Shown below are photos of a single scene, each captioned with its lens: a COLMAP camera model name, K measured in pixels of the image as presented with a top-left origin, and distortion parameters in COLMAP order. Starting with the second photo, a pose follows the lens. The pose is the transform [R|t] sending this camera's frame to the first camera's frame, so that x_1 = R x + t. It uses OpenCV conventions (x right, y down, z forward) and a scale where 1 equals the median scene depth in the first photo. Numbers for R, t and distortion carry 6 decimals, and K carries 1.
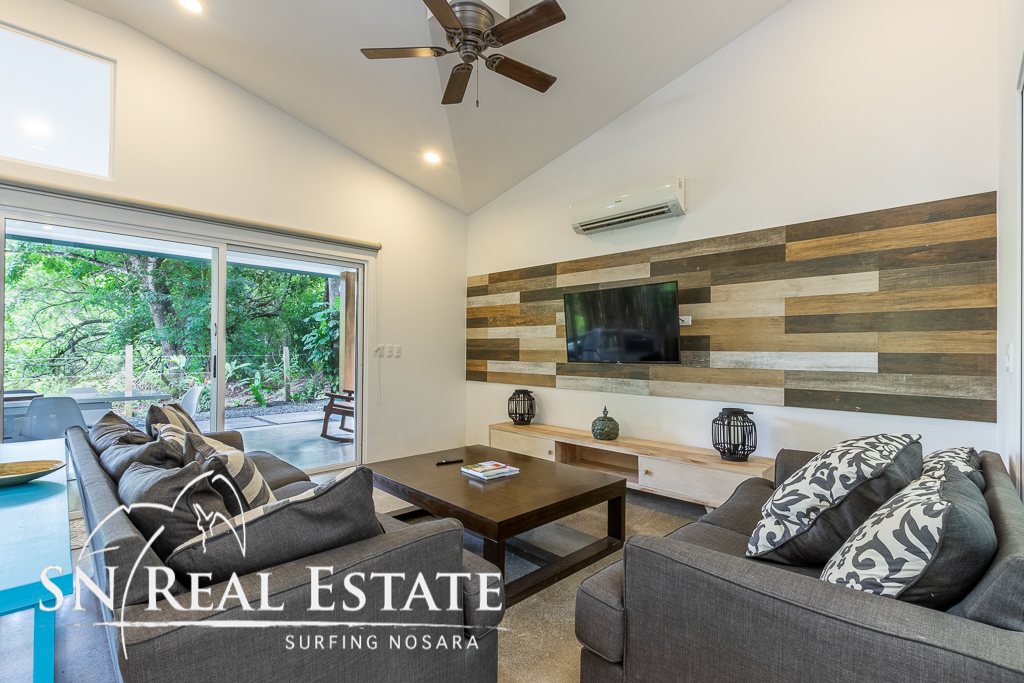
lens RADIAL K [[463.1, 0, 510.7], [0, 463.1, 346.0], [0, 0, 1]] dist [0.001749, -0.001371]
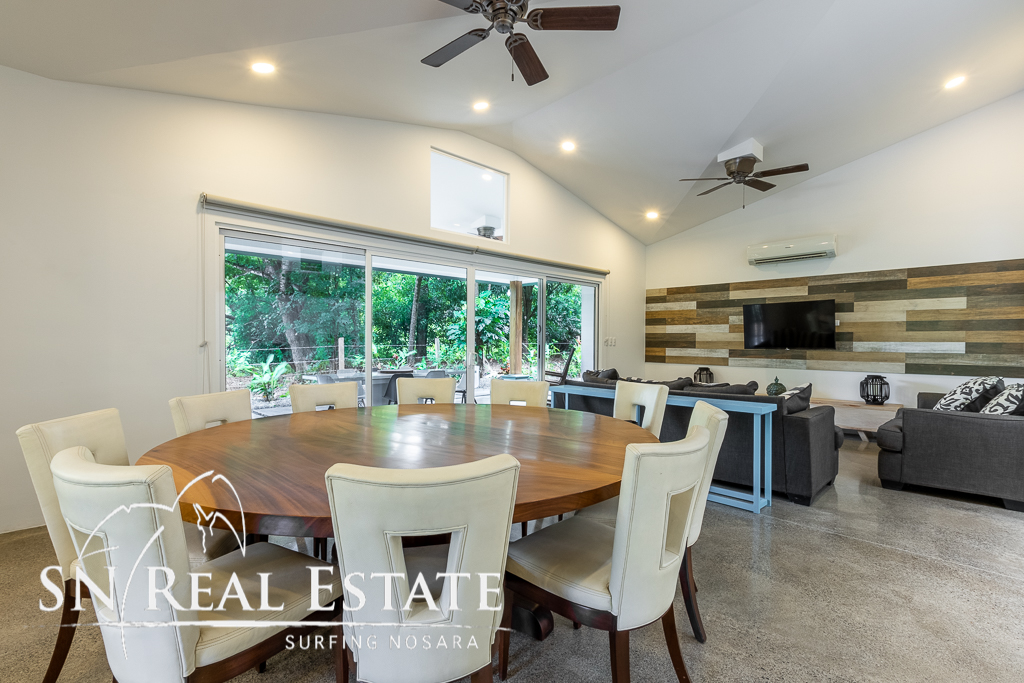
lens RADIAL K [[463.1, 0, 509.3], [0, 463.1, 345.4], [0, 0, 1]] dist [0.001749, -0.001371]
pose [[0.999682, -0.002881, -0.025045, -0.780481], [0.003423, 0.999760, 0.021636, -0.015663], [0.024977, -0.021715, 0.999452, -0.706451]]
